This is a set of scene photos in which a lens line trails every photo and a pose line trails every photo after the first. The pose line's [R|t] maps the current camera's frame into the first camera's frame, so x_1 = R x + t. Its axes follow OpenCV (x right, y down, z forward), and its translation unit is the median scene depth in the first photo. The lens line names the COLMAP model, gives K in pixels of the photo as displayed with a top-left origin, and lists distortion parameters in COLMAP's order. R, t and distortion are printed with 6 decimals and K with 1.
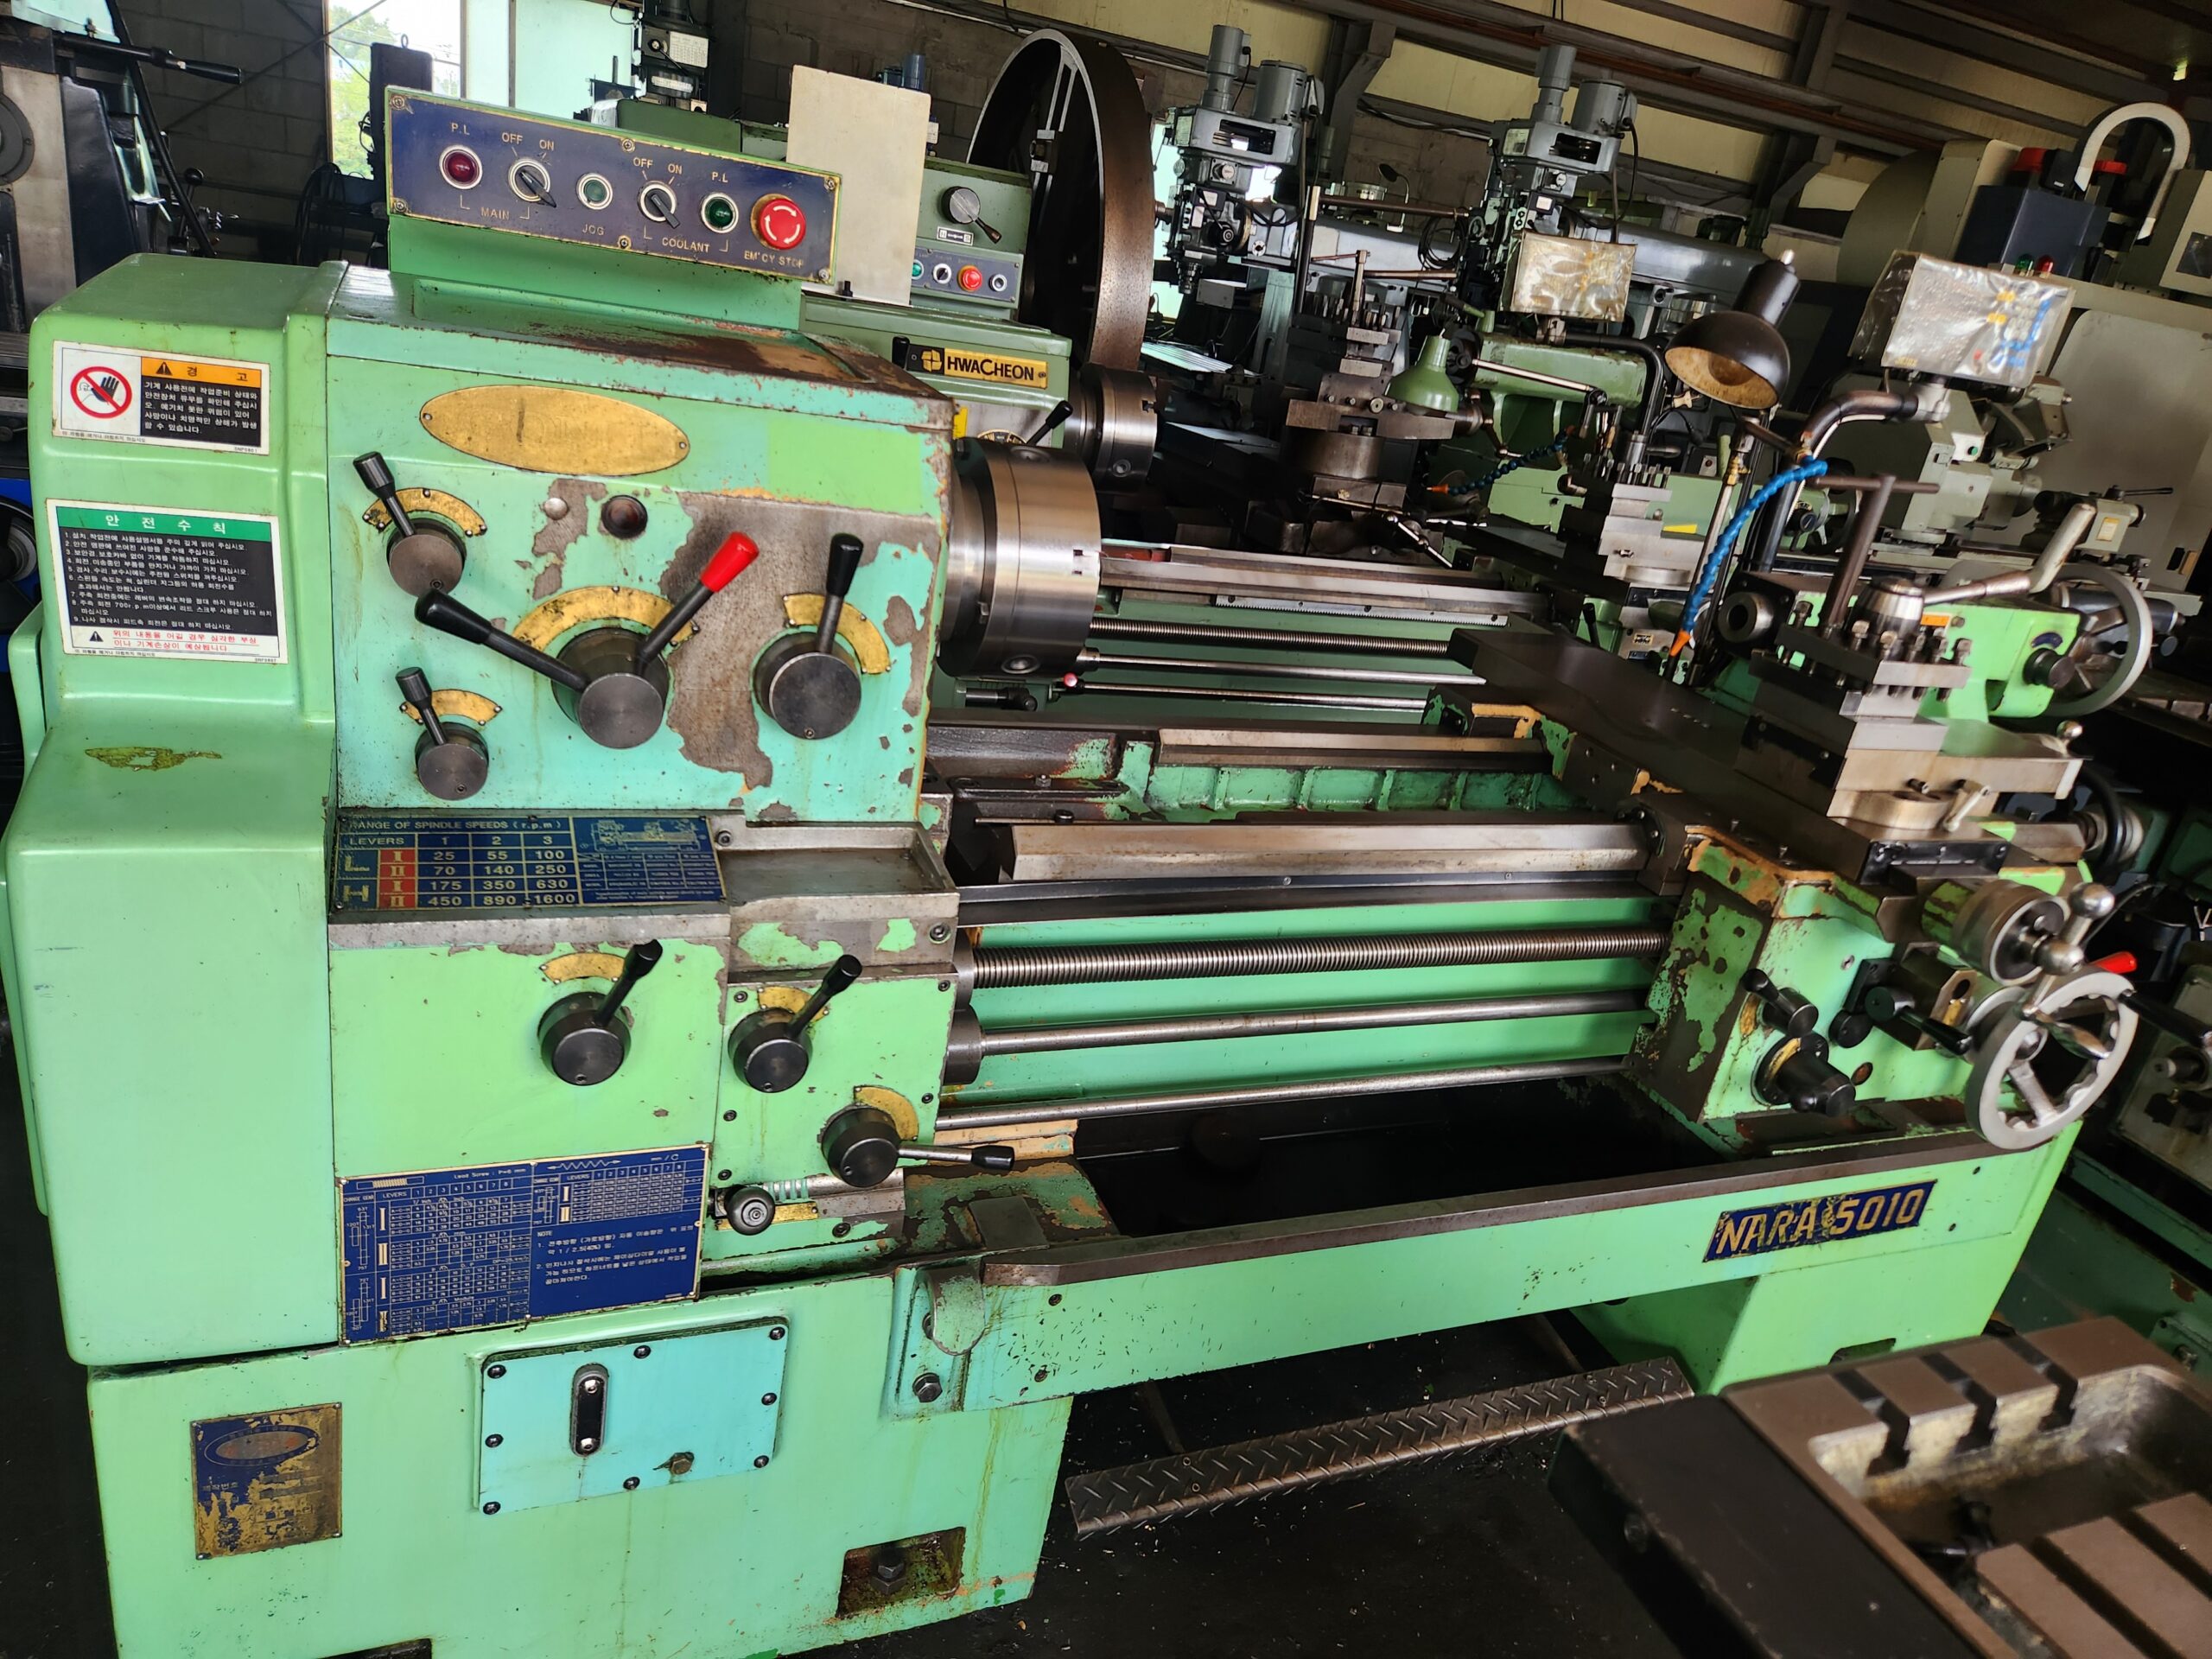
lens RADIAL K [[1472.4, 0, 1106.0], [0, 1472.4, 829.5], [0, 0, 1]] dist [0.053917, -0.035774]
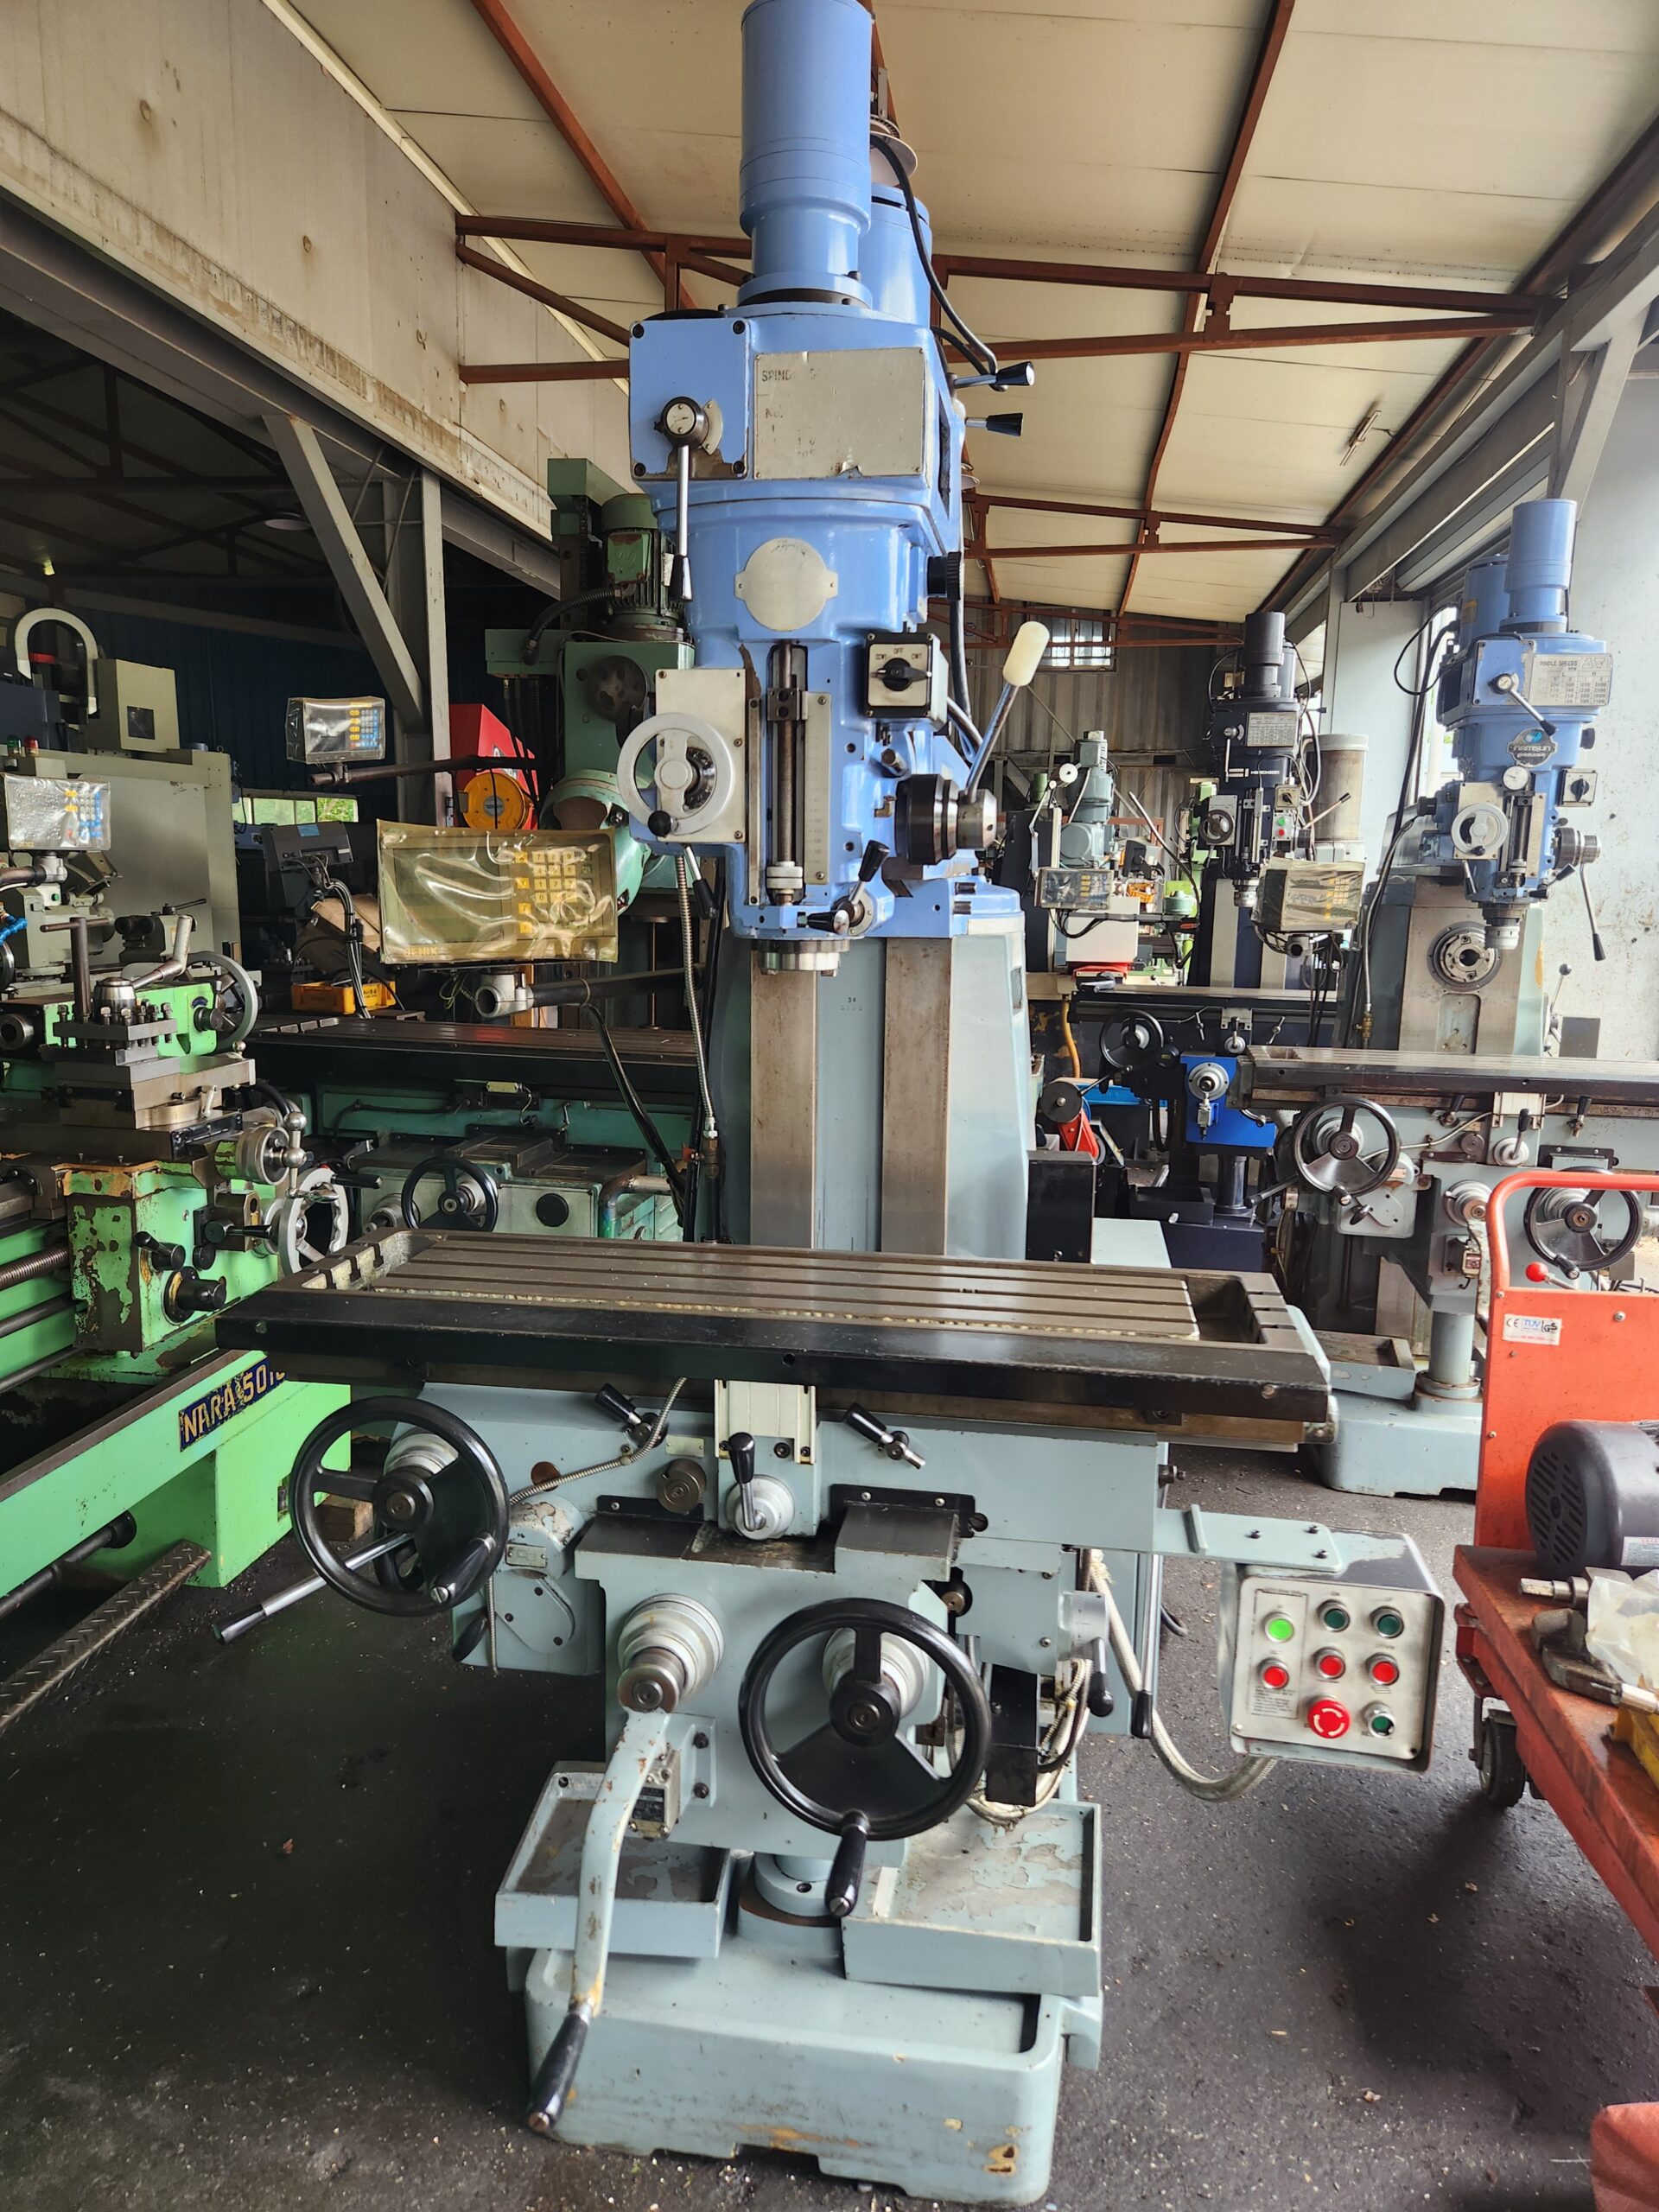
lens RADIAL K [[1472.4, 0, 829.5], [0, 1472.4, 1106.0], [0, 0, 1]] dist [0.053917, -0.035774]
pose [[0.514247, -0.291905, 0.806437, -0.368592], [0.379868, 0.920556, 0.090979, 0.096836], [-0.768928, 0.259554, 0.584279, -0.446193]]
